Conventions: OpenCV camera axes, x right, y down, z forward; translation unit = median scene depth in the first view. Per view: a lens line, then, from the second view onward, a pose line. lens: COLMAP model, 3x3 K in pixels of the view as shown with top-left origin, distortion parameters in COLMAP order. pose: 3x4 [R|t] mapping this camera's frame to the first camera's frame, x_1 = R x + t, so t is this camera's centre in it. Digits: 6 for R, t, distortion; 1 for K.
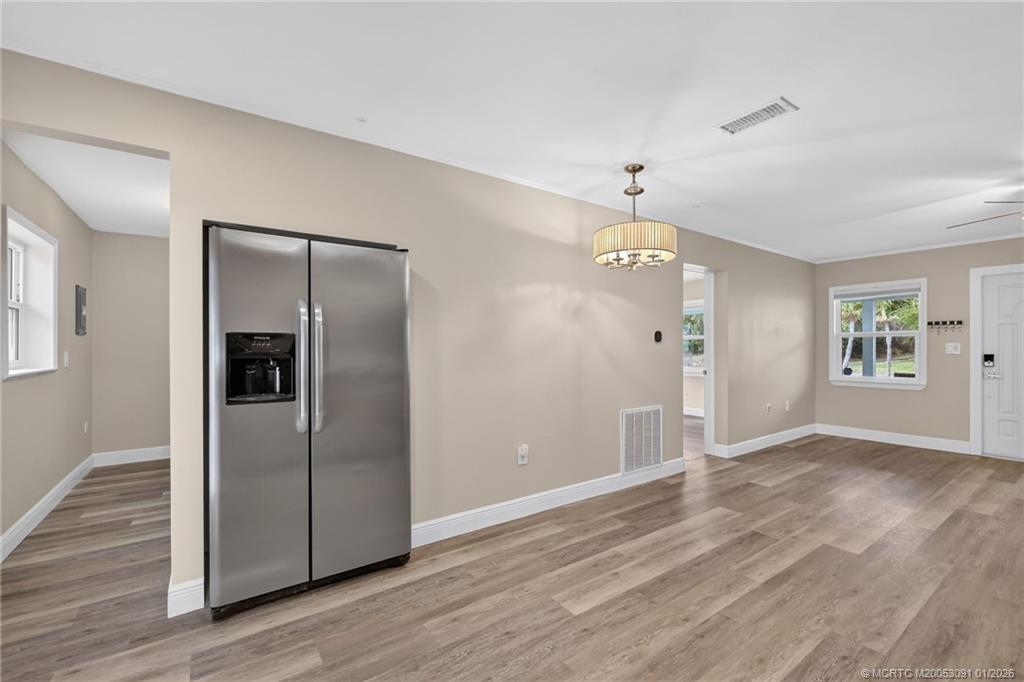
lens RADIAL K [[432.1, 0, 515.9], [0, 432.1, 348.7], [0, 0, 1]] dist [-0.002731, -0.000118]
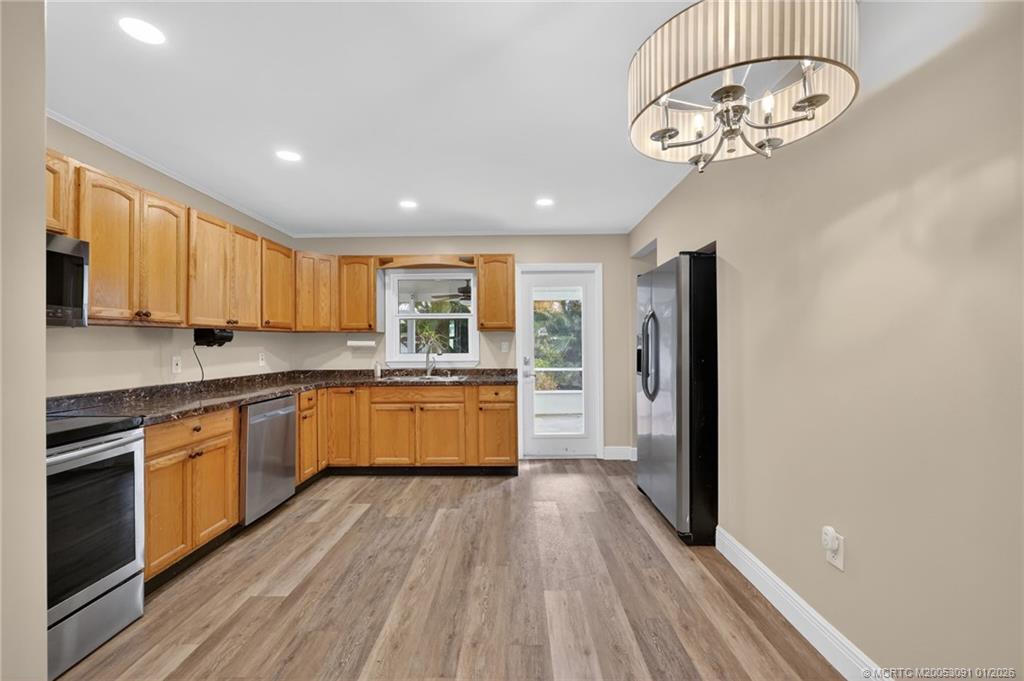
lens RADIAL K [[432.1, 0, 509.3], [0, 432.1, 344.2], [0, 0, 1]] dist [-0.002731, -0.000118]
pose [[-0.594548, 0.007423, -0.804026, 0.509784], [0.005196, 0.999972, 0.005390, -0.004424], [0.804043, -0.000973, -0.594570, 0.757397]]
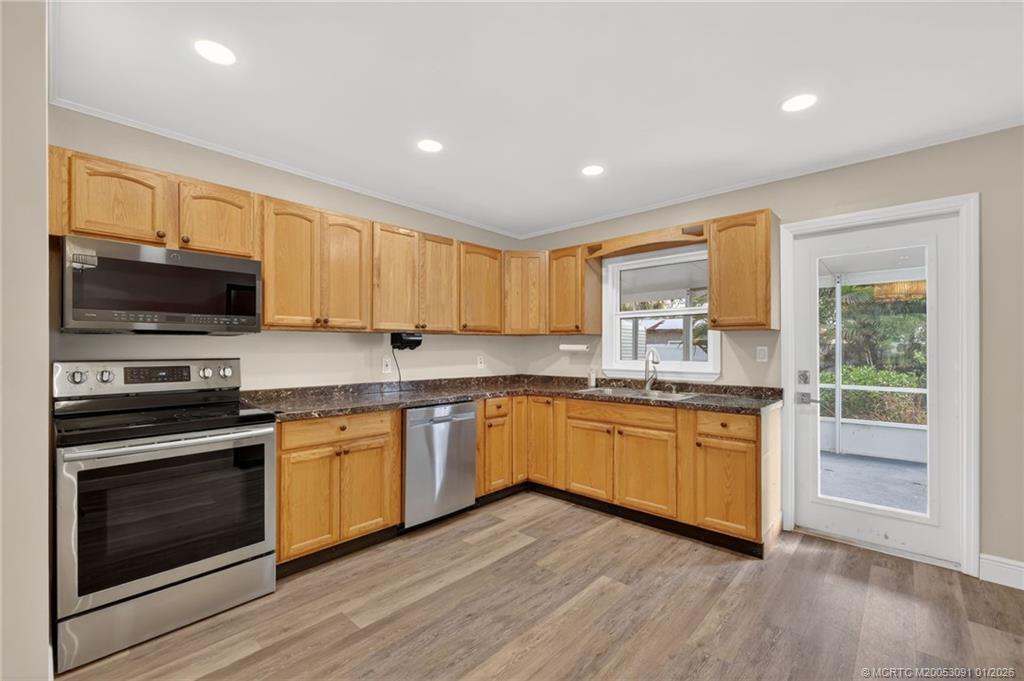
lens RADIAL K [[432.1, 0, 508.5], [0, 432.1, 349.3], [0, 0, 1]] dist [-0.002731, -0.000118]
pose [[-0.980272, 0.002223, -0.197643, 0.190522], [0.001036, 0.999981, 0.006108, -0.004606], [0.197652, 0.005783, -0.980255, 0.720690]]
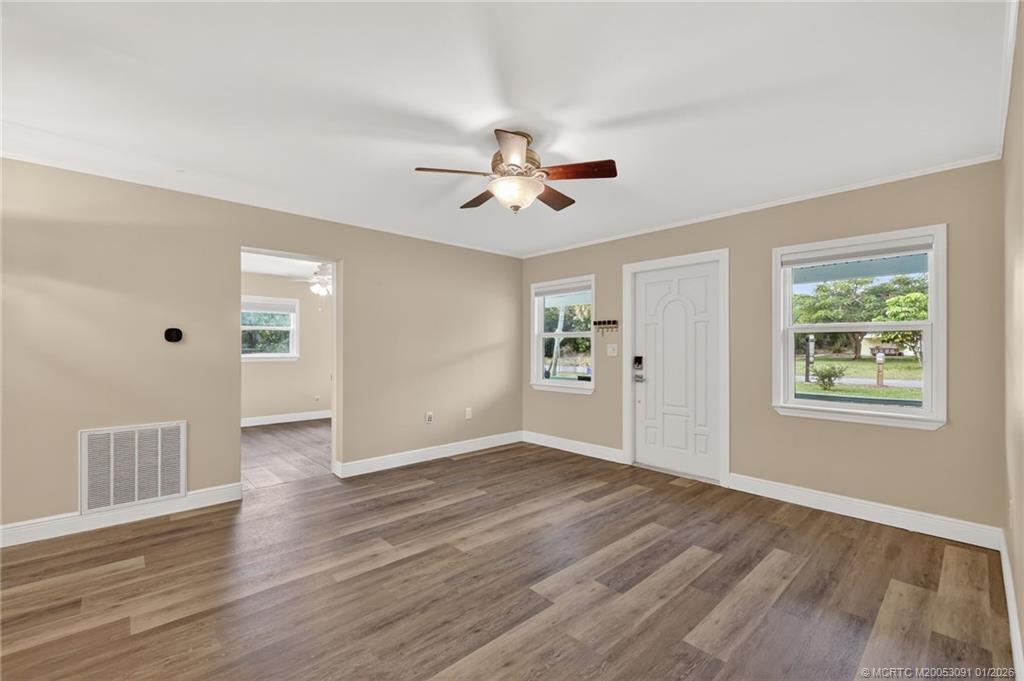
lens RADIAL K [[432.1, 0, 511.6], [0, 432.1, 348.3], [0, 0, 1]] dist [-0.002731, -0.000118]
pose [[0.991430, 0.001820, 0.130627, 0.836996], [-0.001695, 0.999998, -0.001064, -0.004175], [-0.130628, 0.000834, 0.991431, 0.123219]]
